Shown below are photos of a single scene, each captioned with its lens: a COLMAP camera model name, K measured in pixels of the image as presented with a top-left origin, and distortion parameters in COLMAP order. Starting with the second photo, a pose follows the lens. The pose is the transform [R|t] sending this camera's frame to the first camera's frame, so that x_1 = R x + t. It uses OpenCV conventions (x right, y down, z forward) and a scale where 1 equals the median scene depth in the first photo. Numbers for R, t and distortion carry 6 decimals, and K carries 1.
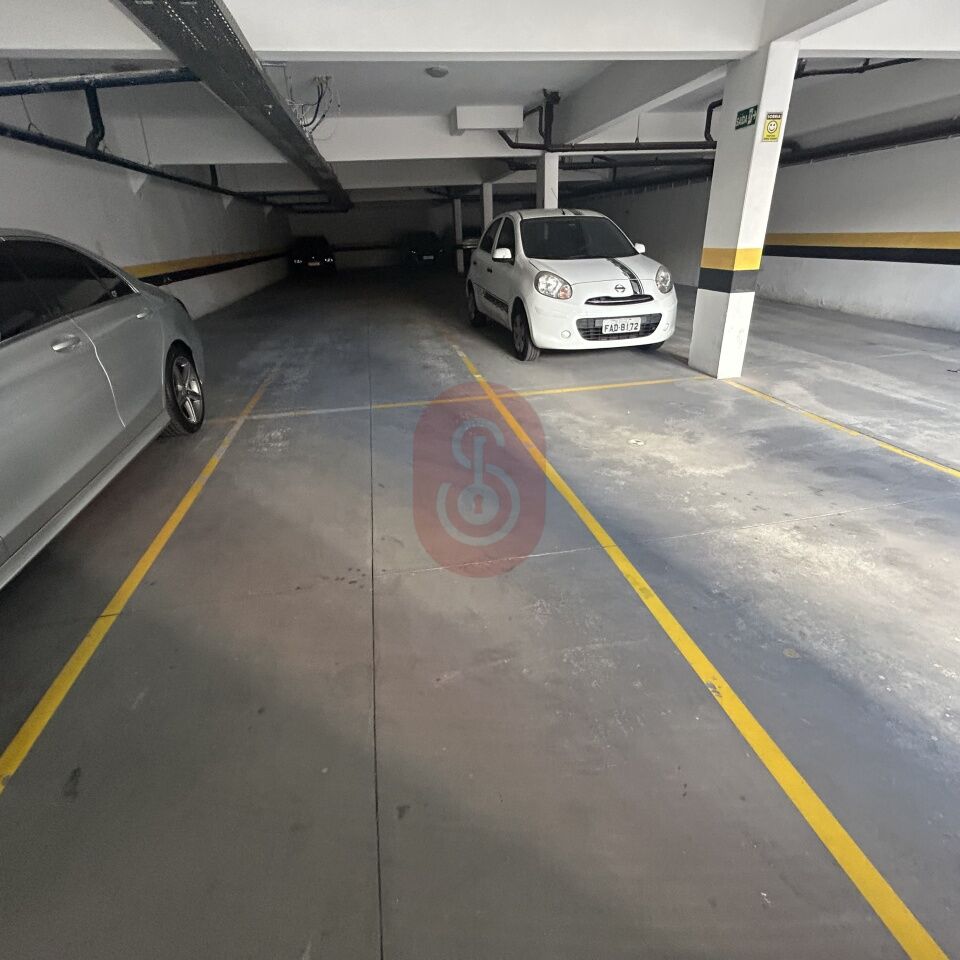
lens RADIAL K [[520.2, 0, 478.3], [0, 520.2, 480.8], [0, 0, 1]] dist [-0.001597, 0.003292]
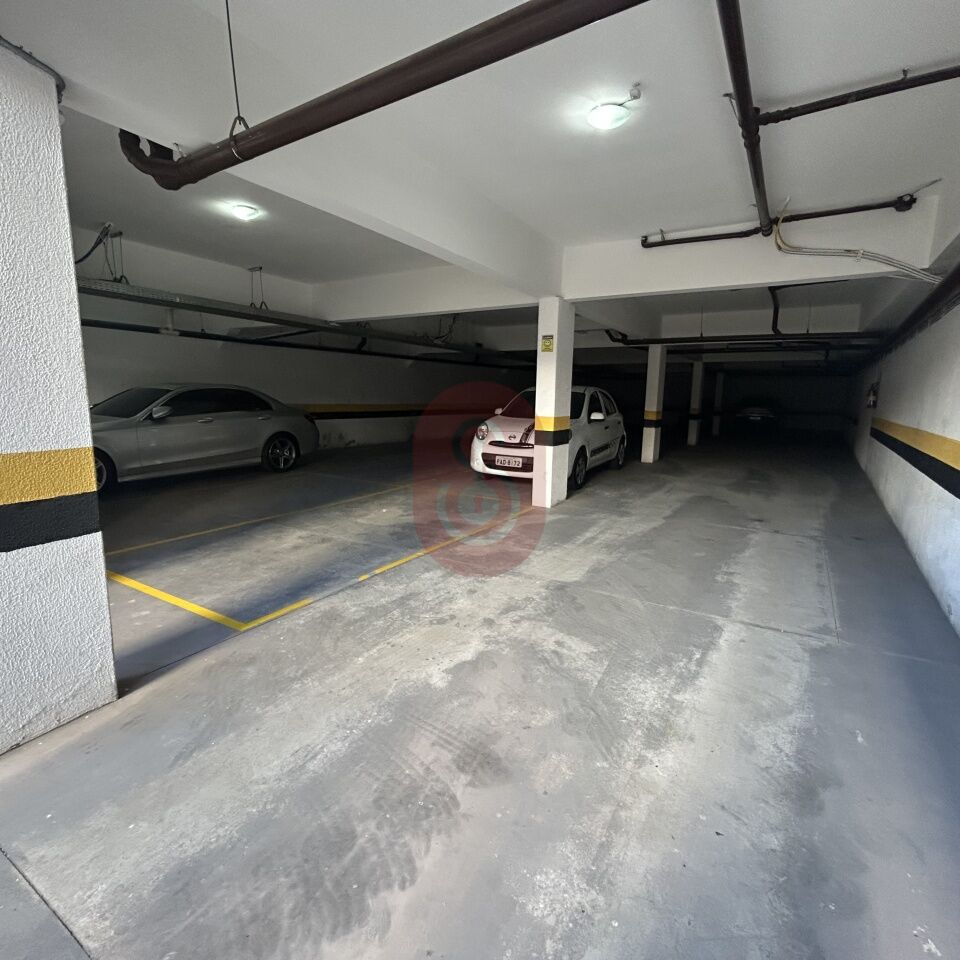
lens RADIAL K [[520.2, 0, 478.3], [0, 520.2, 480.8], [0, 0, 1]] dist [-0.001597, 0.003292]
pose [[0.747524, 0.159652, -0.644763, 1.467644], [-0.330669, 0.931300, -0.152768, -0.005989], [0.576078, 0.327400, 0.748961, -0.124972]]
